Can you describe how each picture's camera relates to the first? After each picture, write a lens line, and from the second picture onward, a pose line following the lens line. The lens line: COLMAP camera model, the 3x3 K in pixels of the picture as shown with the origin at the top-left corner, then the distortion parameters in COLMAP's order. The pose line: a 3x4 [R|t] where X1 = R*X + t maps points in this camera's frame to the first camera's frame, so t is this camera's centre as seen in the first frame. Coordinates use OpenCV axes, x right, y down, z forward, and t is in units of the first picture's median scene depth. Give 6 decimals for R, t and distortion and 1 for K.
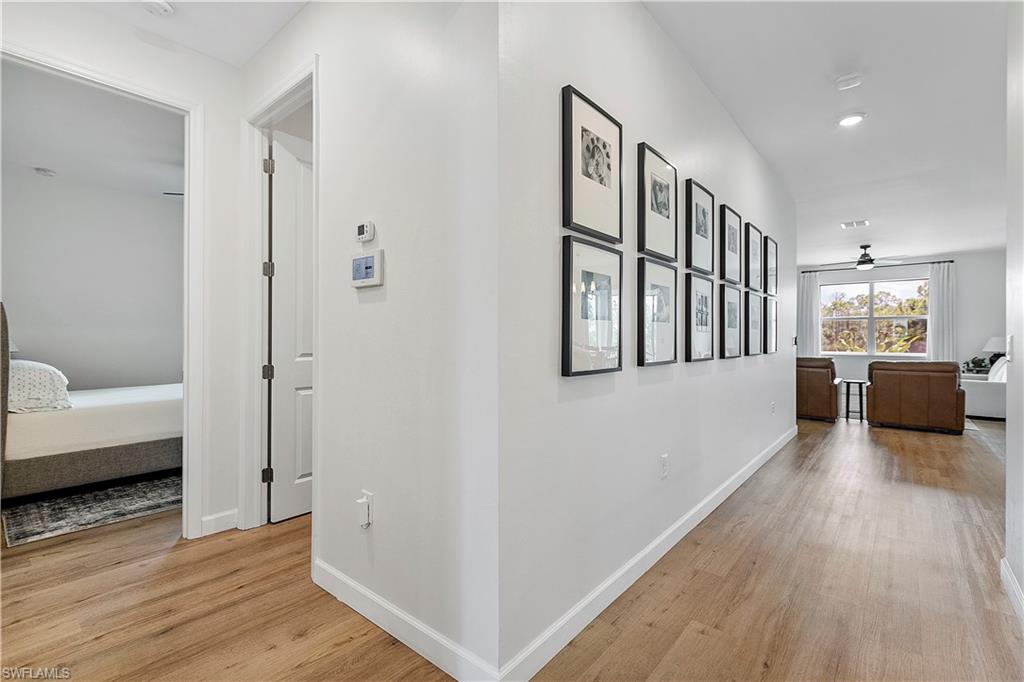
lens RADIAL K [[464.1, 0, 507.0], [0, 464.1, 333.0], [0, 0, 1]] dist [-0.000200, -0.000379]
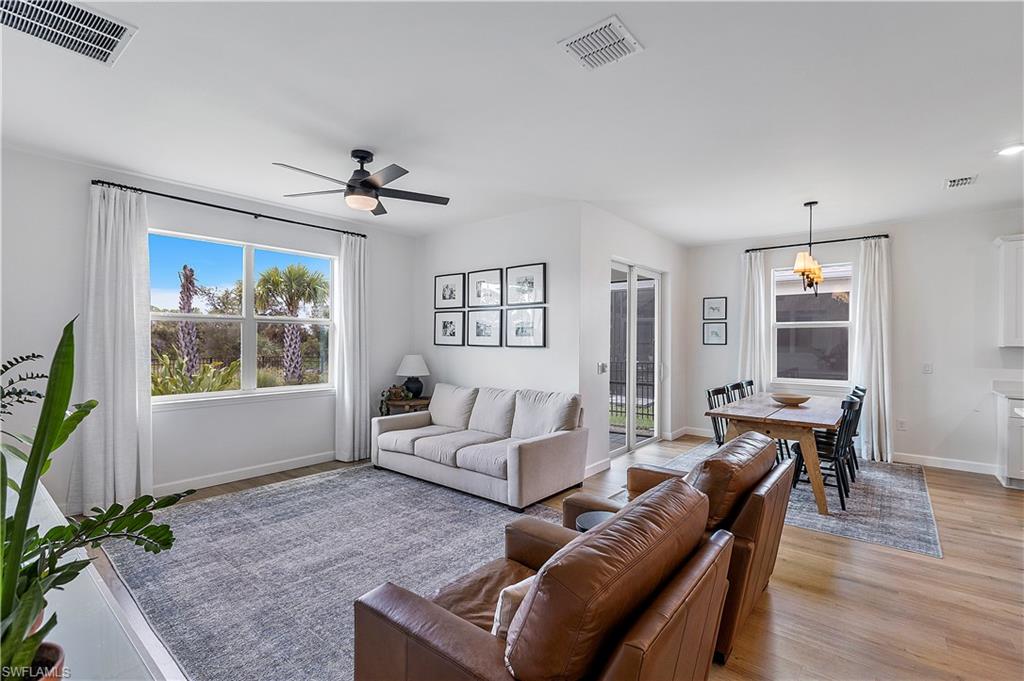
lens RADIAL K [[464.1, 0, 516.5], [0, 464.1, 340.9], [0, 0, 1]] dist [-0.000200, -0.000379]
pose [[-0.020160, -0.012597, 0.999717, 0.345966], [-0.011140, 0.999861, 0.012375, -0.023040], [-0.999735, -0.010887, -0.020298, 0.866991]]
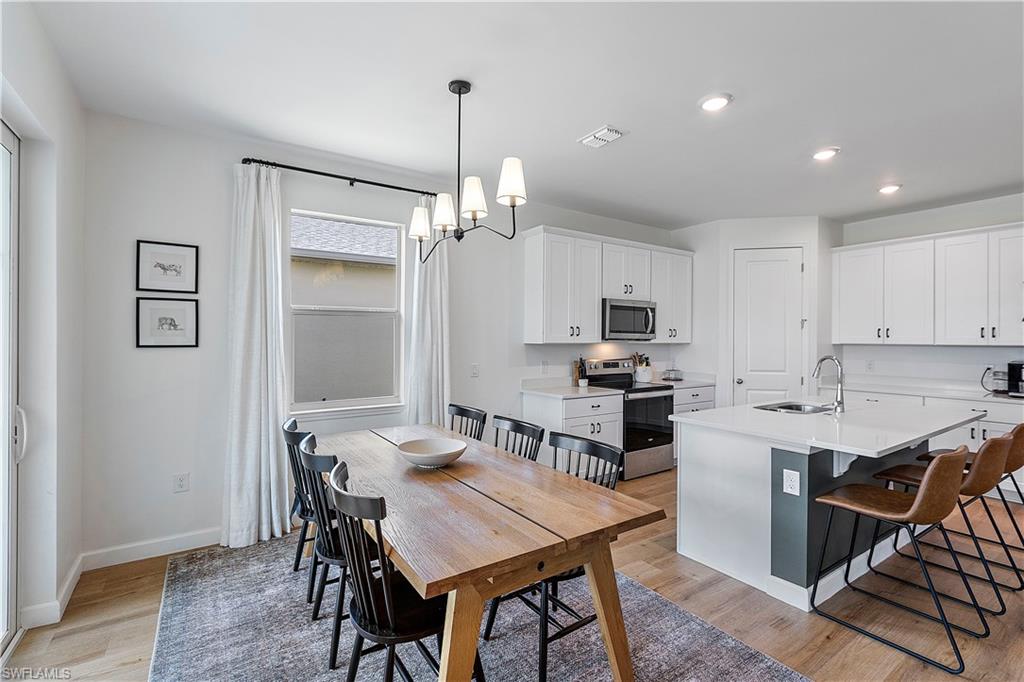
lens RADIAL K [[464.1, 0, 512.1], [0, 464.1, 337.7], [0, 0, 1]] dist [-0.000200, -0.000379]
pose [[-0.964008, -0.013501, 0.265529, 0.797321], [-0.013668, 0.999906, 0.001217, -0.022044], [-0.265520, -0.002456, -0.964102, 0.783969]]
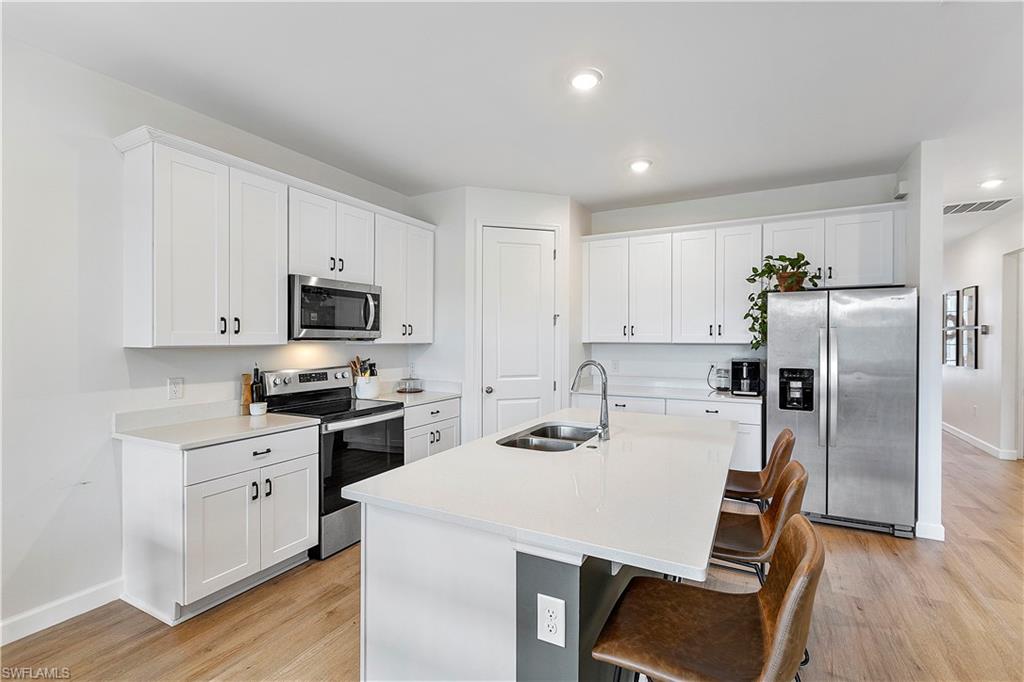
lens RADIAL K [[464.1, 0, 515.9], [0, 464.1, 339.3], [0, 0, 1]] dist [-0.000200, -0.000379]
pose [[-0.976367, -0.009769, -0.215898, 0.745427], [-0.010206, 0.999948, 0.000906, -0.022825], [0.215878, 0.003088, -0.976415, 0.588278]]
